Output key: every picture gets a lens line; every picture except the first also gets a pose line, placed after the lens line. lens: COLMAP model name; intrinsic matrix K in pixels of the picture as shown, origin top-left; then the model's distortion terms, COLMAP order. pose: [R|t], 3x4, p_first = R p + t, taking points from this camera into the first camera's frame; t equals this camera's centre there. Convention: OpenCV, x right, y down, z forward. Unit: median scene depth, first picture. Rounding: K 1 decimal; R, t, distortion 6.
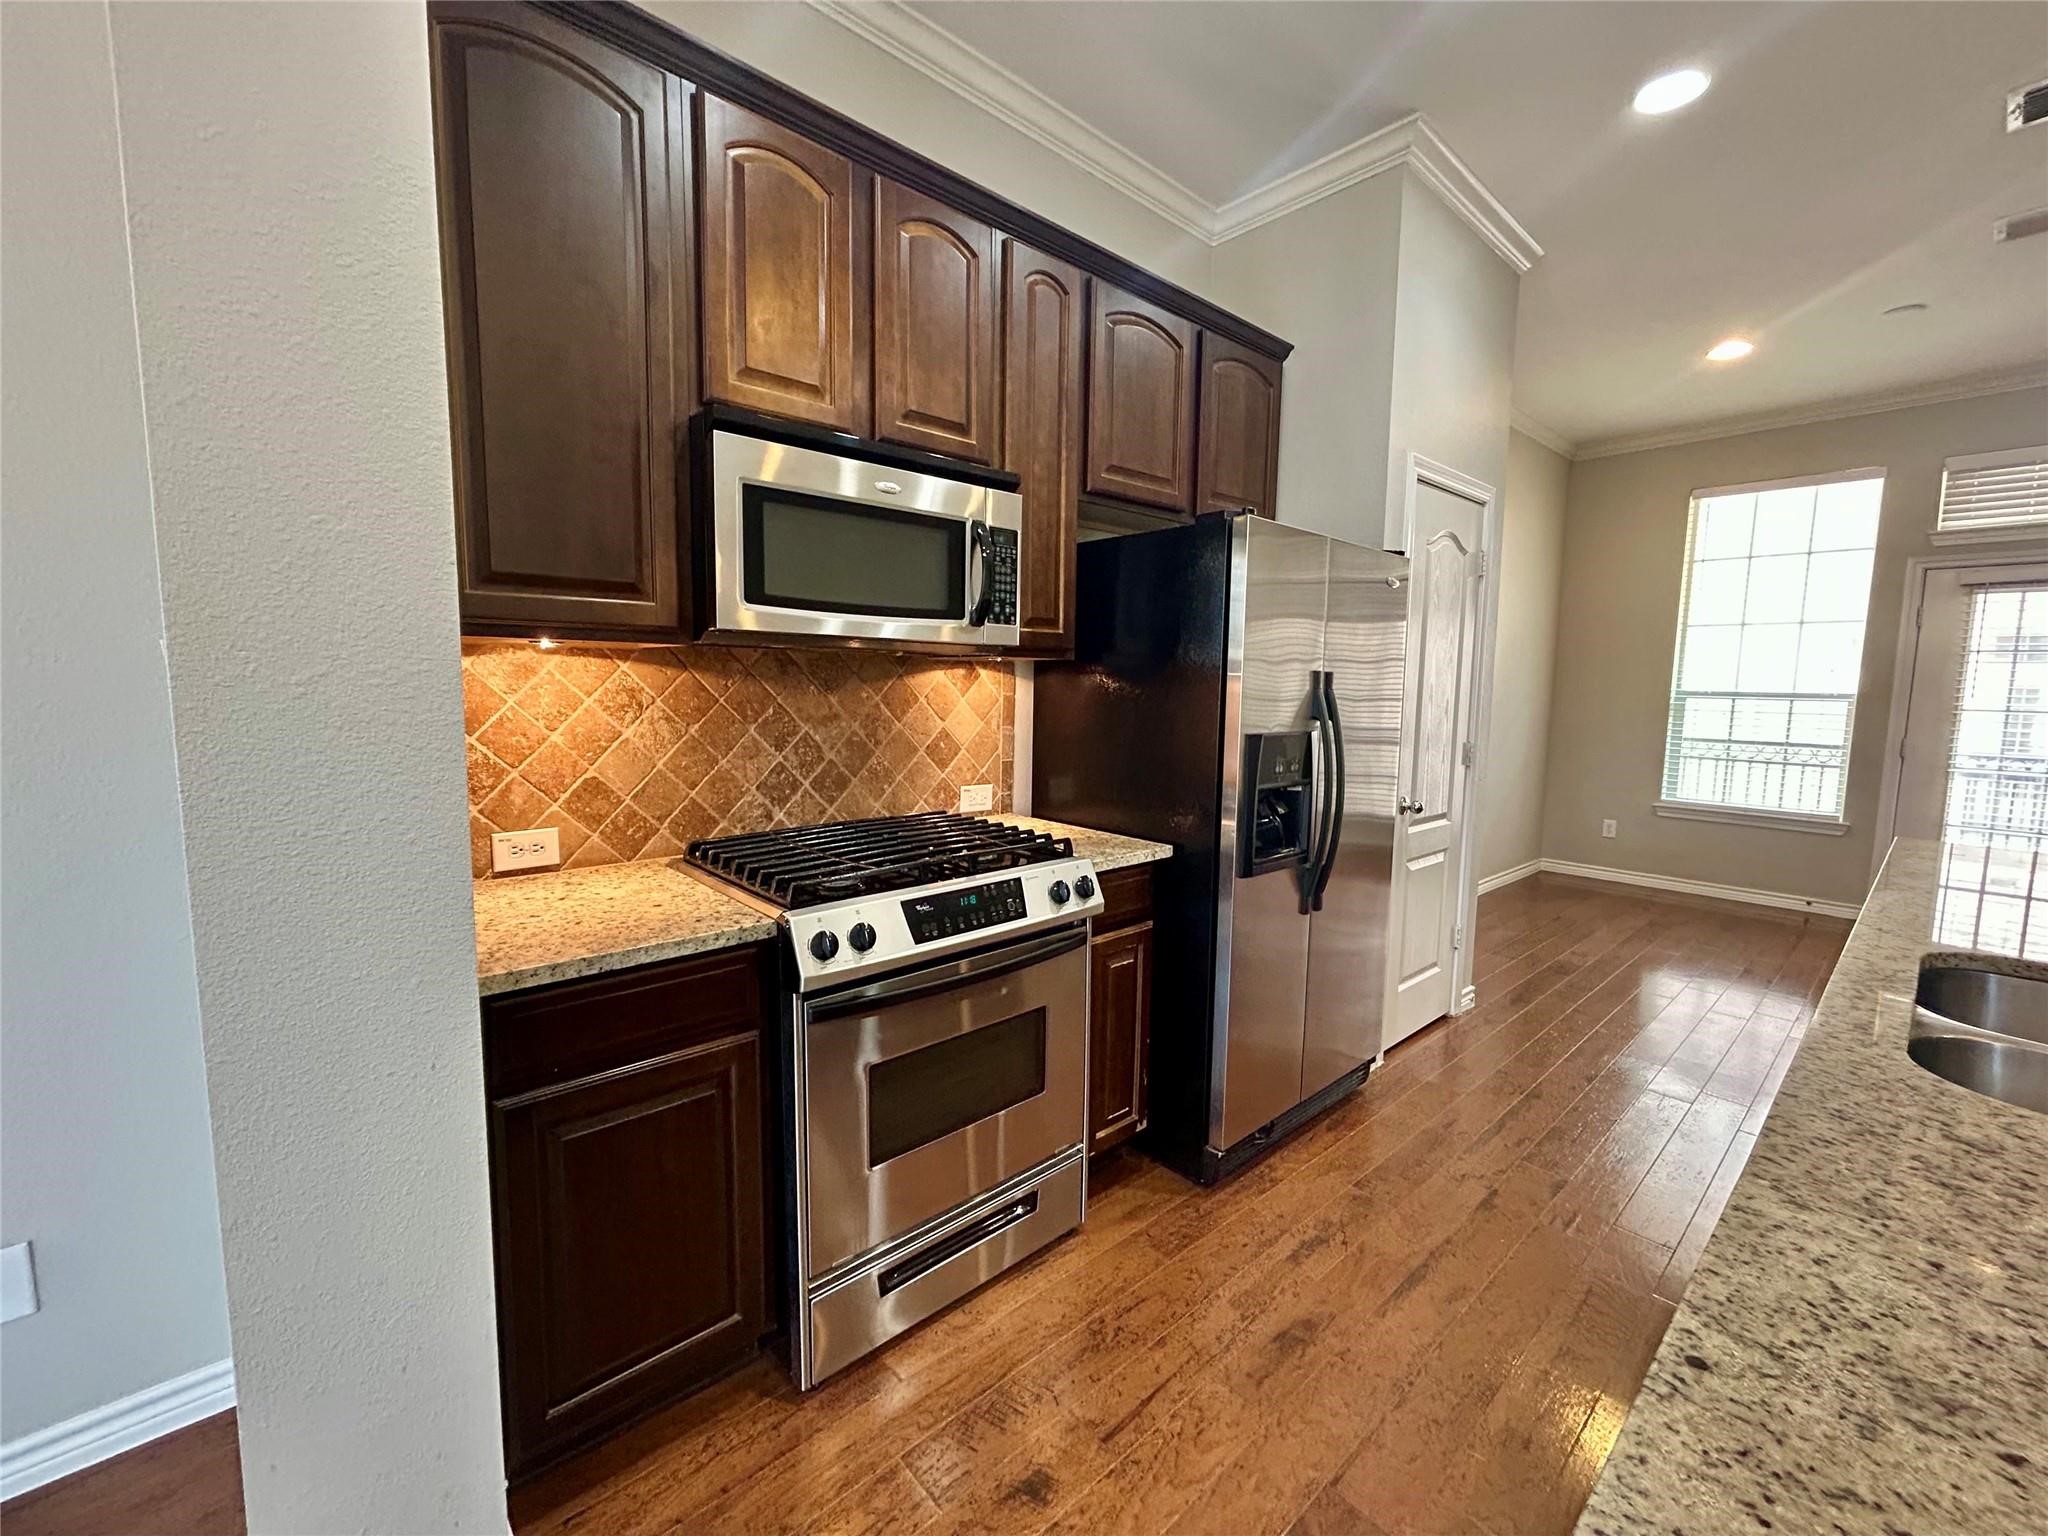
lens RADIAL K [[828.4, 0, 1026.6], [0, 828.4, 766.5], [0, 0, 1]] dist [0.003390, 0.001849]
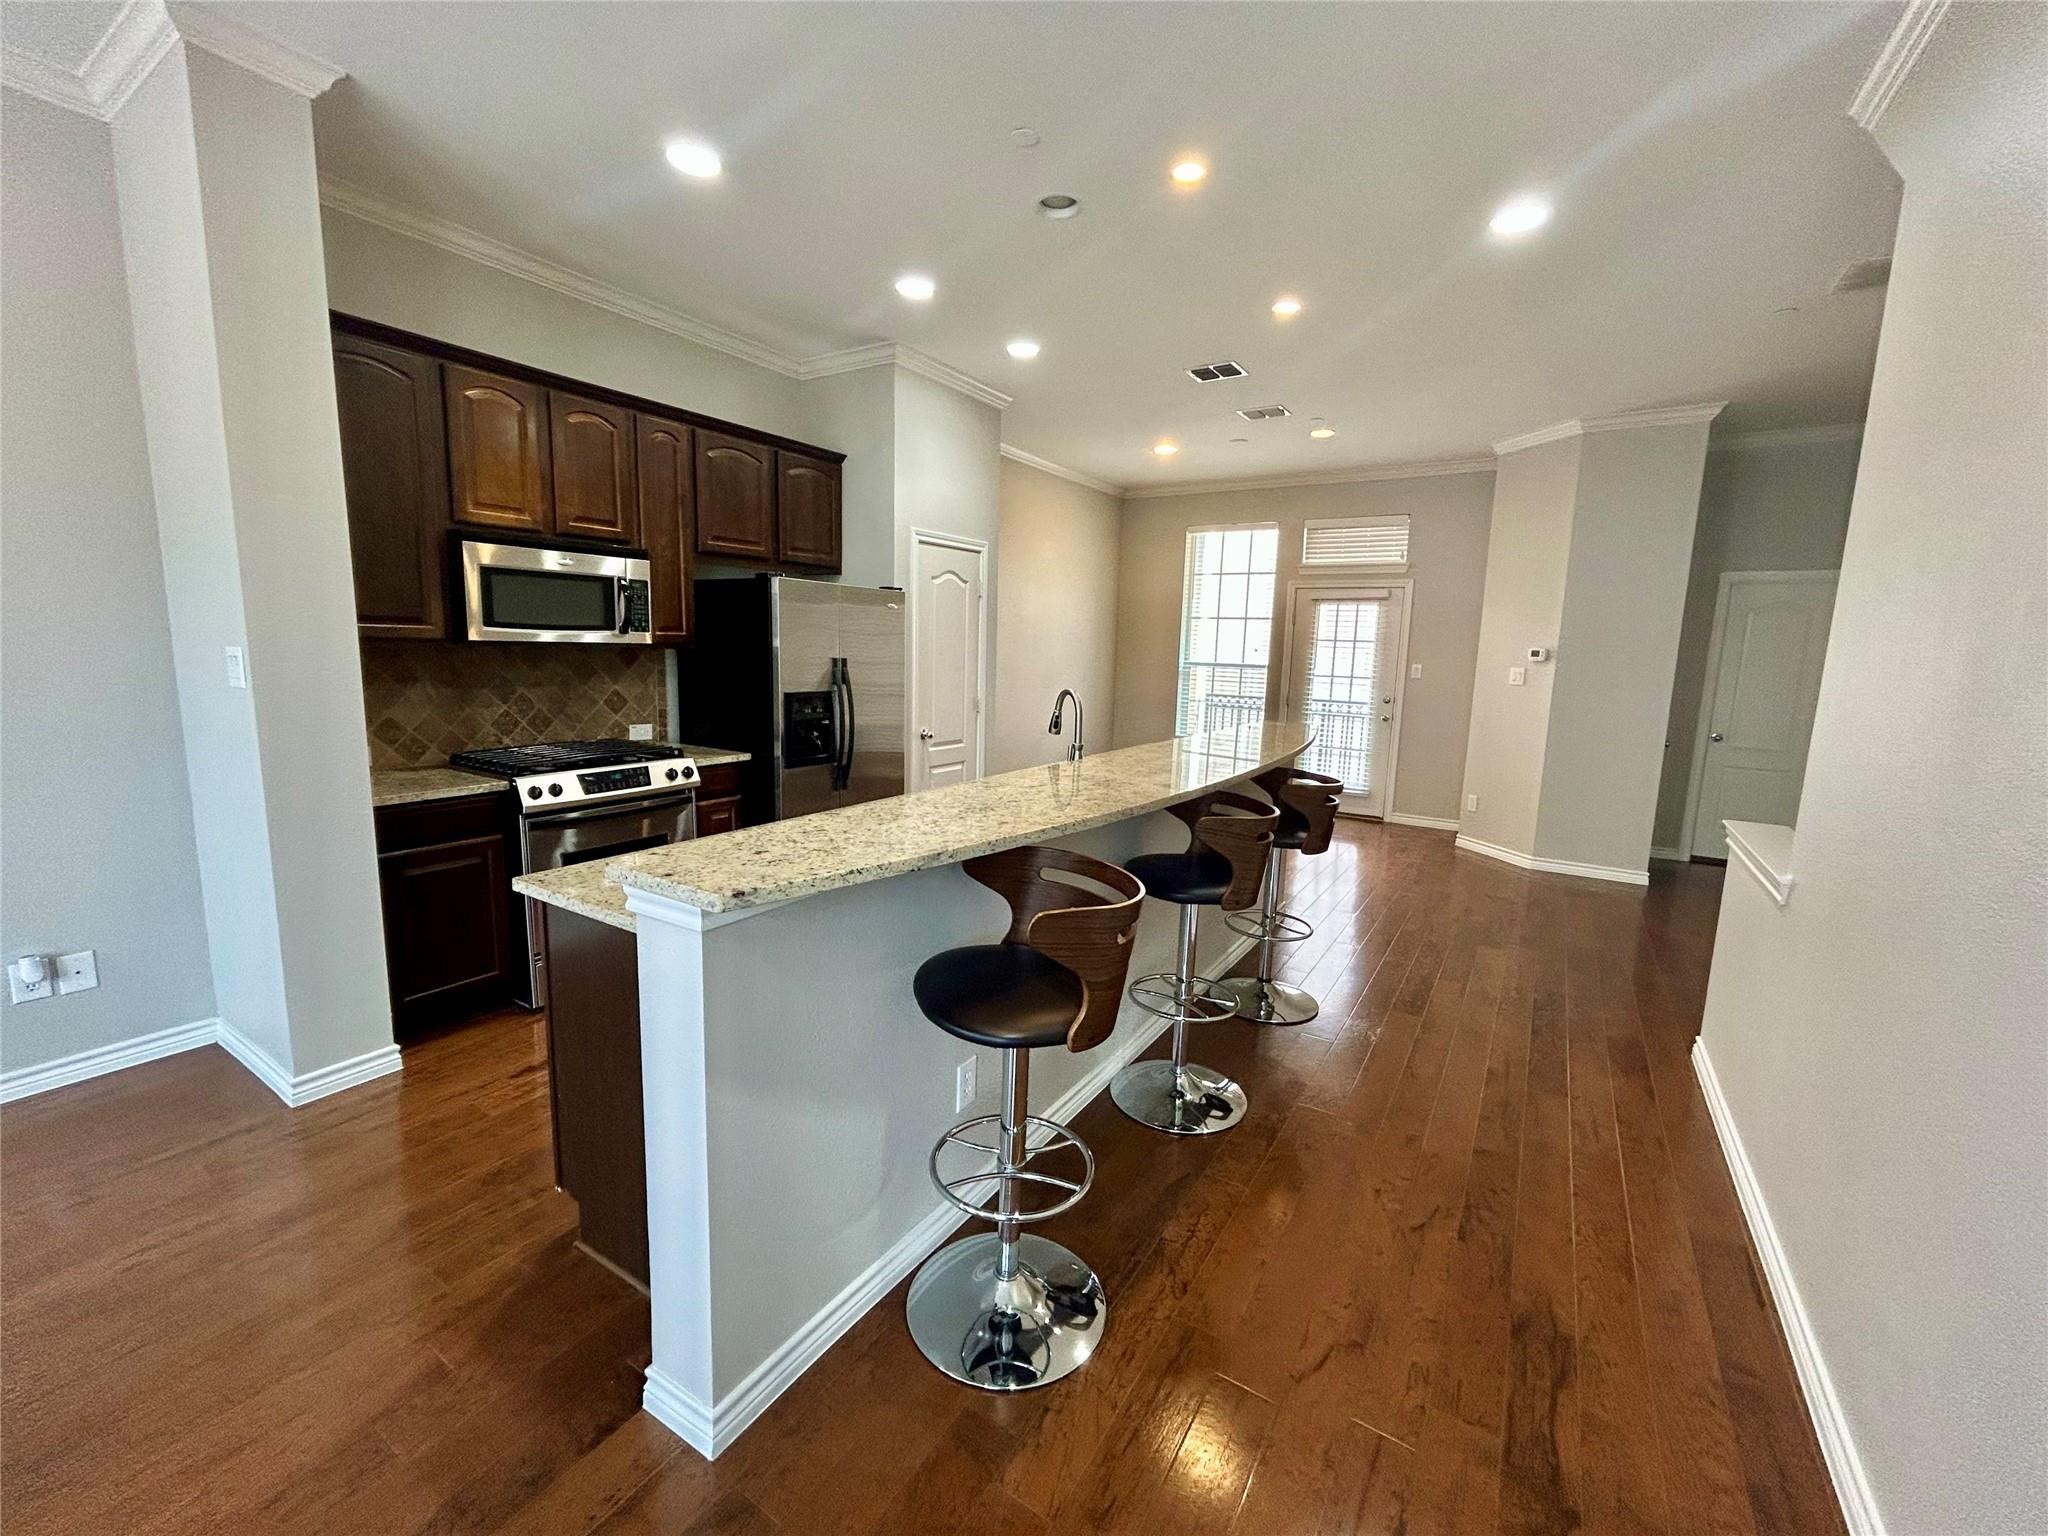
lens RADIAL K [[828.4, 0, 1021.1], [0, 828.4, 764.4], [0, 0, 1]] dist [0.003390, 0.001849]
pose [[0.962022, -0.027538, 0.271579, 0.282517], [0.014520, 0.998652, 0.049827, 0.041197], [-0.272585, -0.043992, 0.961125, -1.029960]]
